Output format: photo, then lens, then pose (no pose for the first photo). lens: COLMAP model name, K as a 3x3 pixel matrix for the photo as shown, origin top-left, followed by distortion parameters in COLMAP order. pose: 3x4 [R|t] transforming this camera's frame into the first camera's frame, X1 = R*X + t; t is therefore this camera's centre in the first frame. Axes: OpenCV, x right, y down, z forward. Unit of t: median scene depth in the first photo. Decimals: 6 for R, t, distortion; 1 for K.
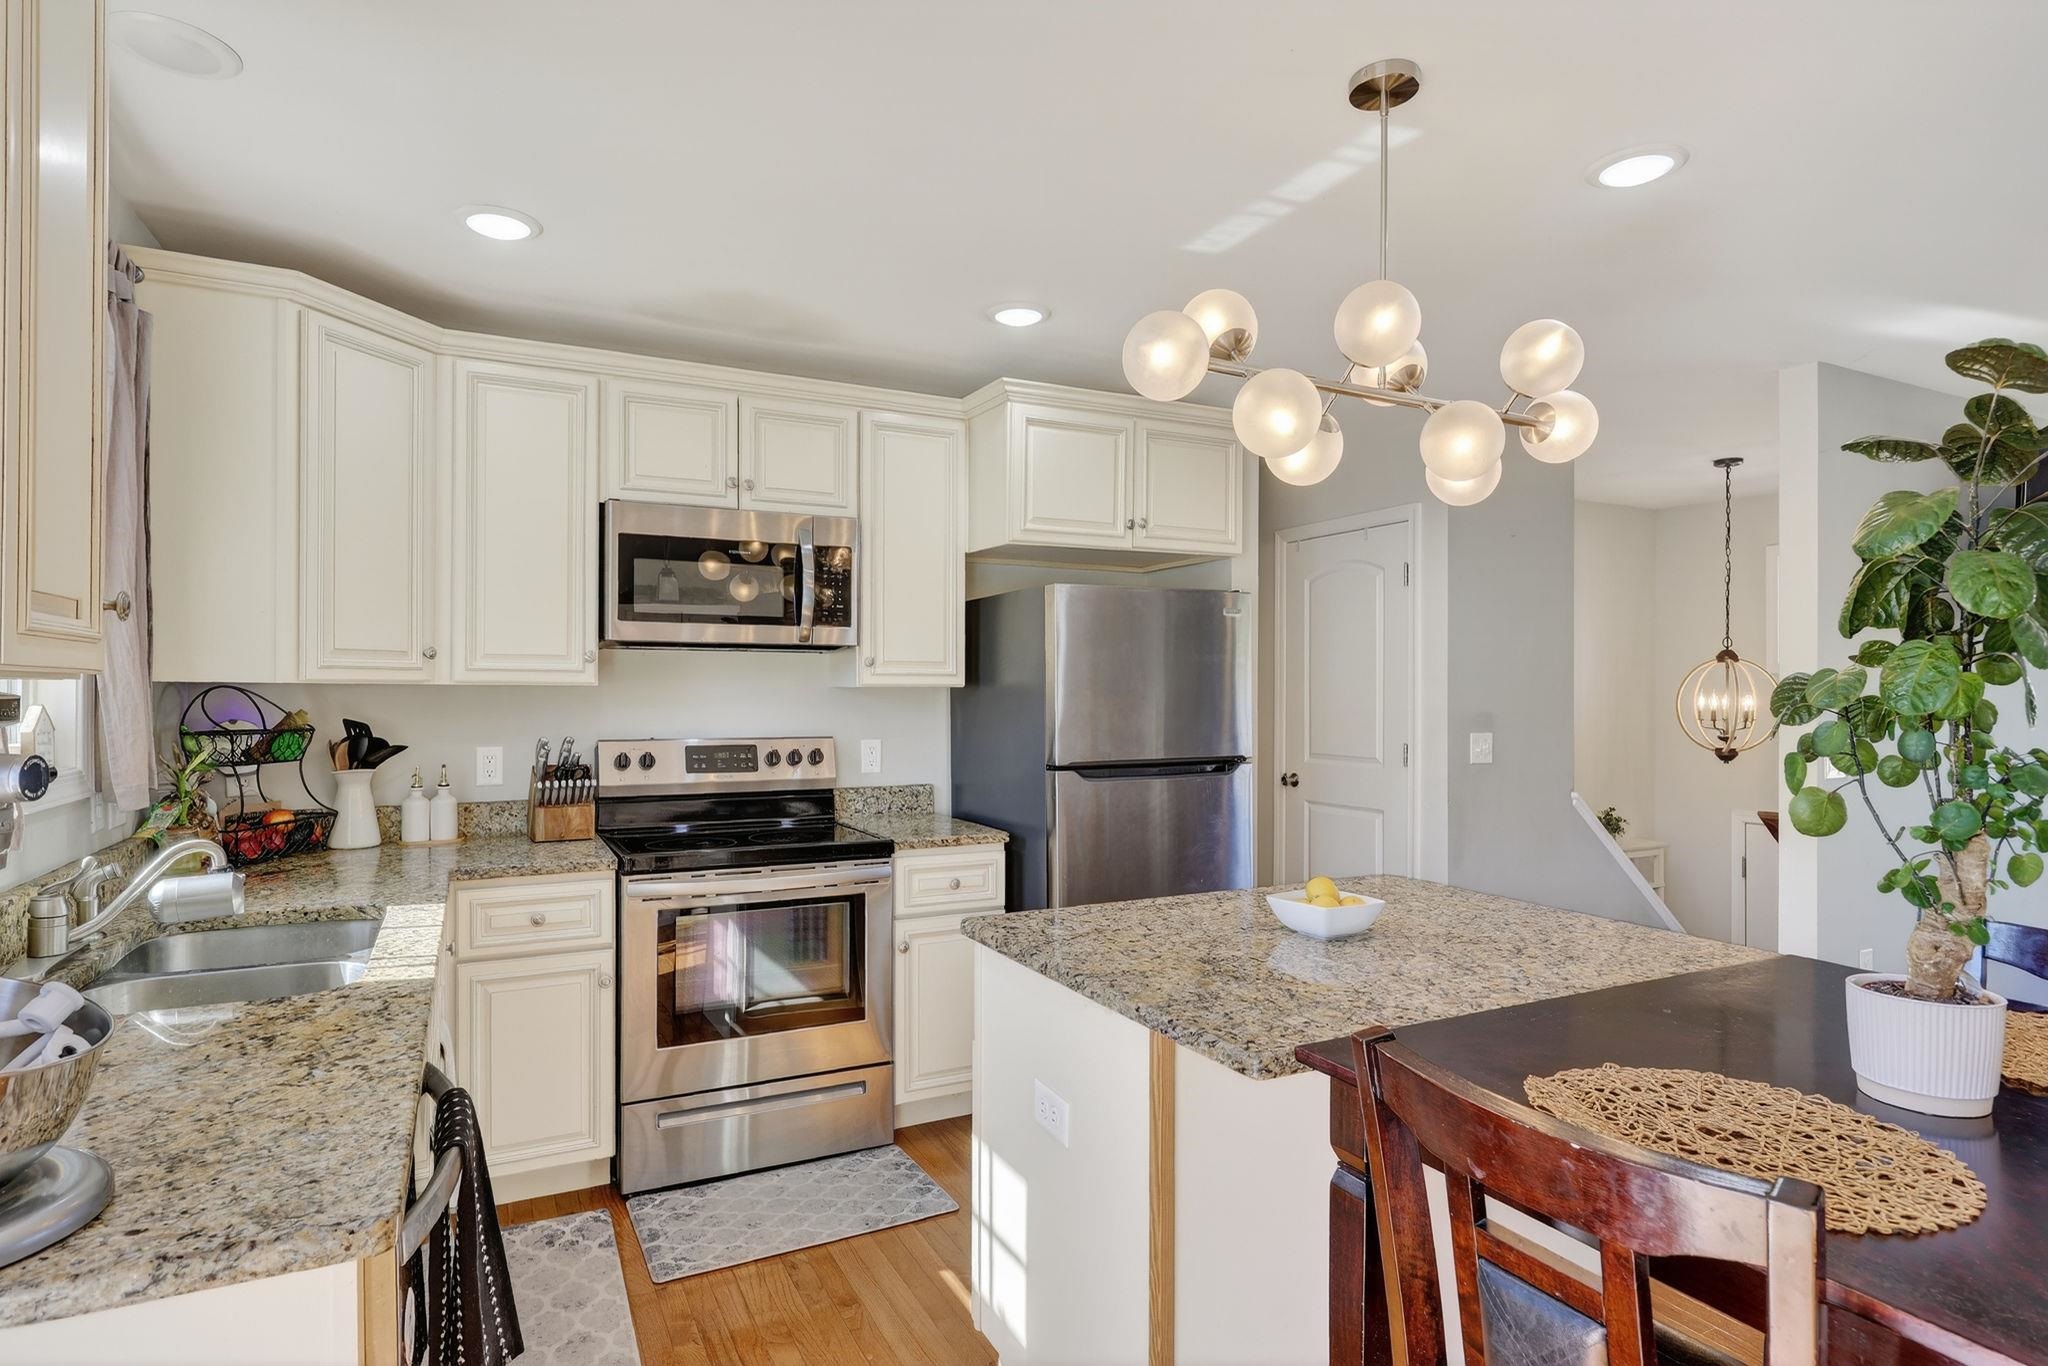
lens RADIAL K [[1087.1, 0, 1024.0], [0, 1087.1, 683.0], [0, 0, 1]] dist [-0.000038, -0.000343]
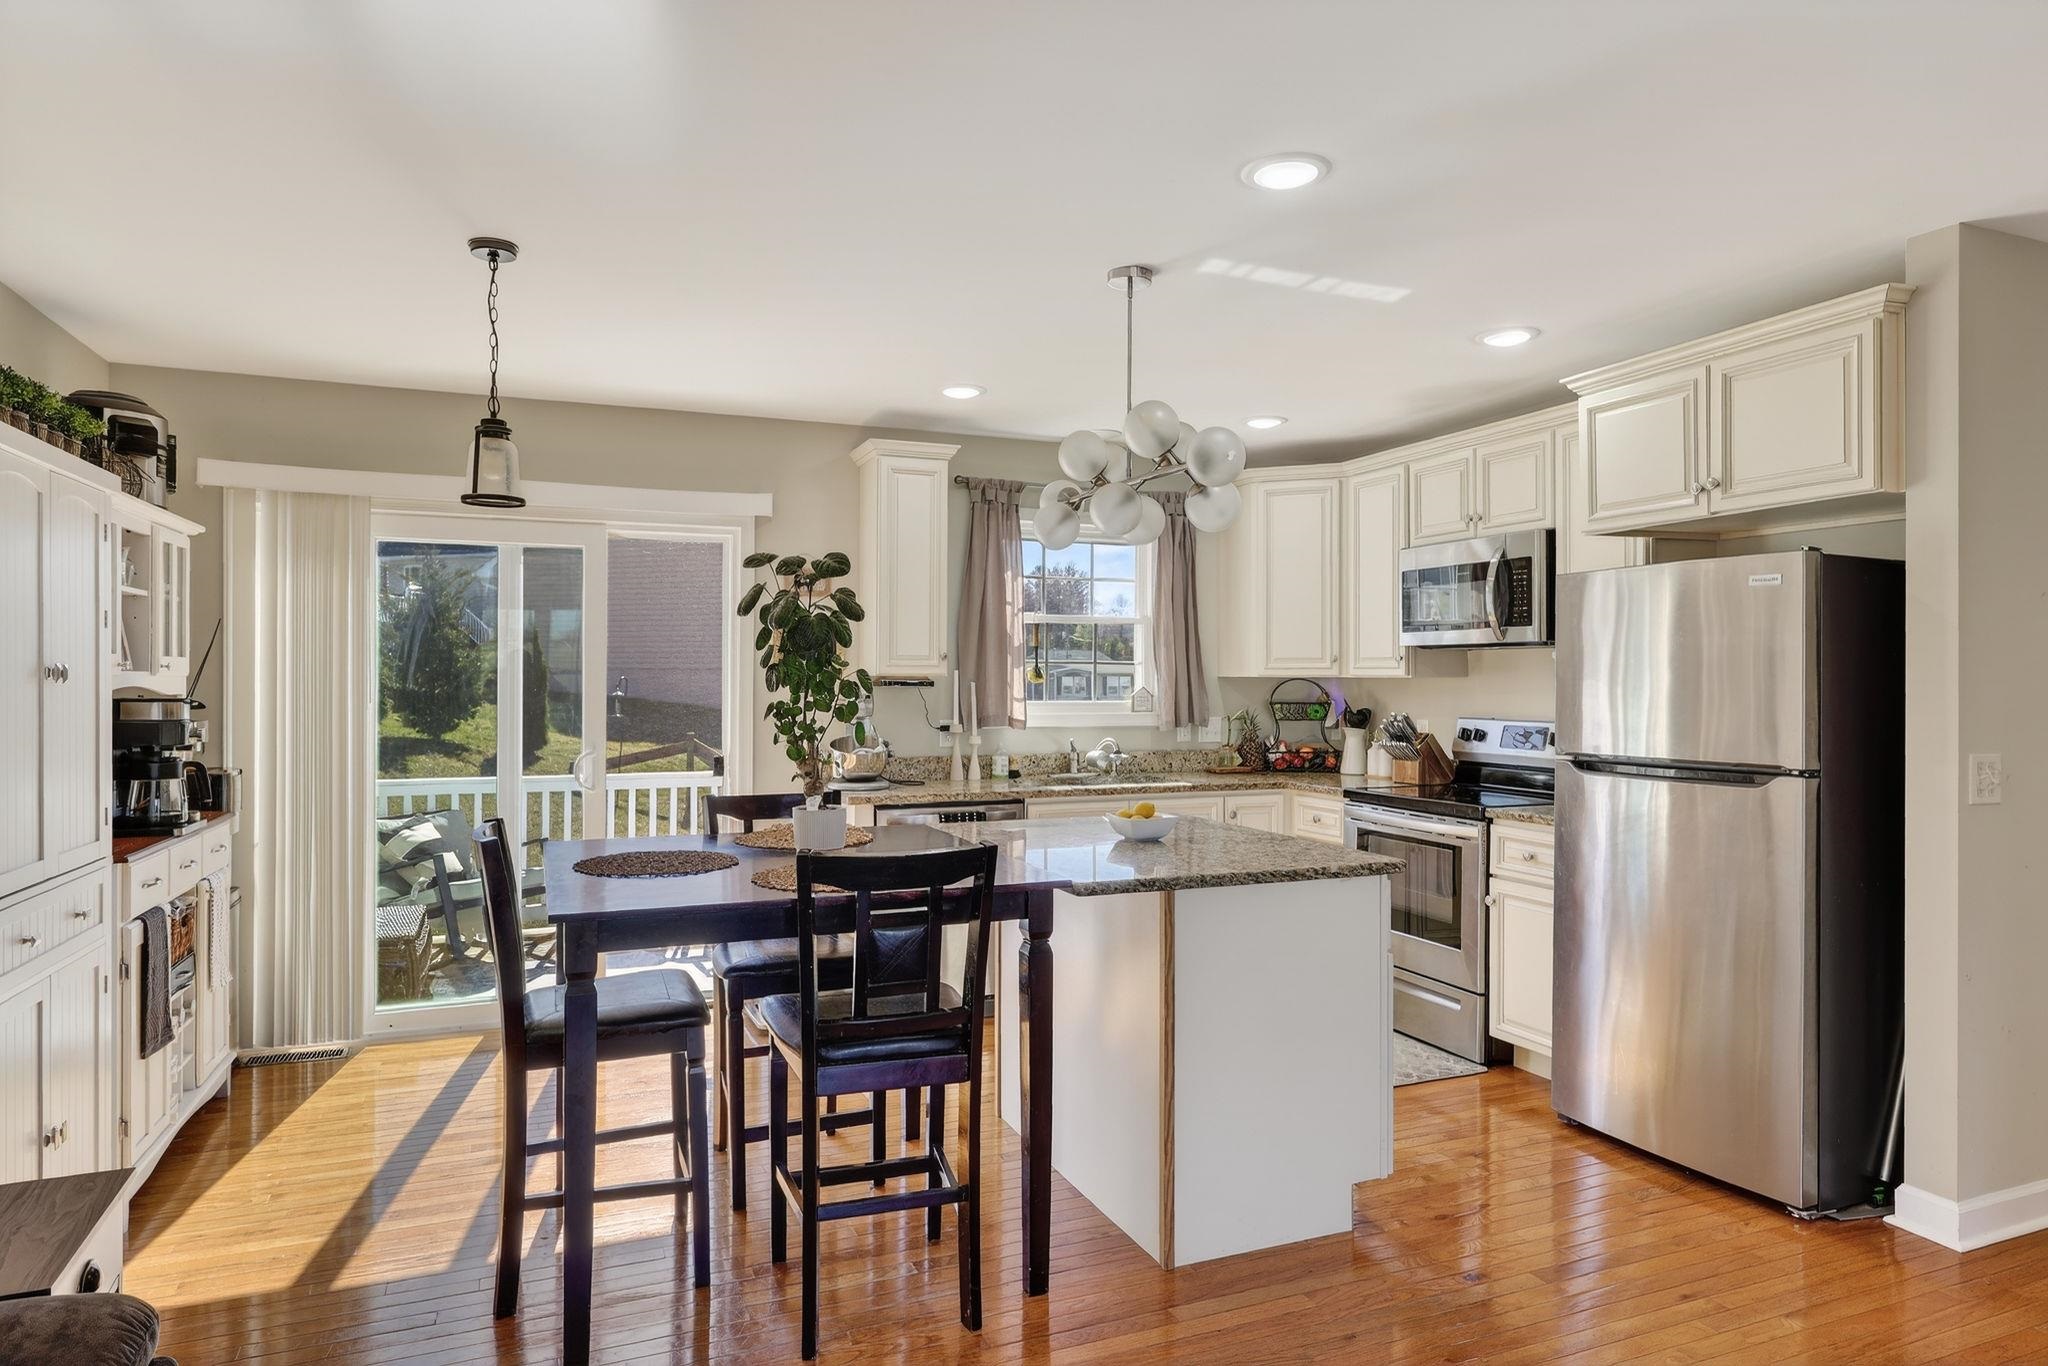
lens RADIAL K [[1234.3, 0, 1024.0], [0, 1234.3, 683.0], [0, 0, 1]] dist [0.002768, 0.000817]
pose [[-0.091502, 0.002916, -0.995801, 1.388845], [0.008390, 0.999962, 0.002157, -0.000215], [0.995770, -0.008158, -0.091523, 0.680385]]
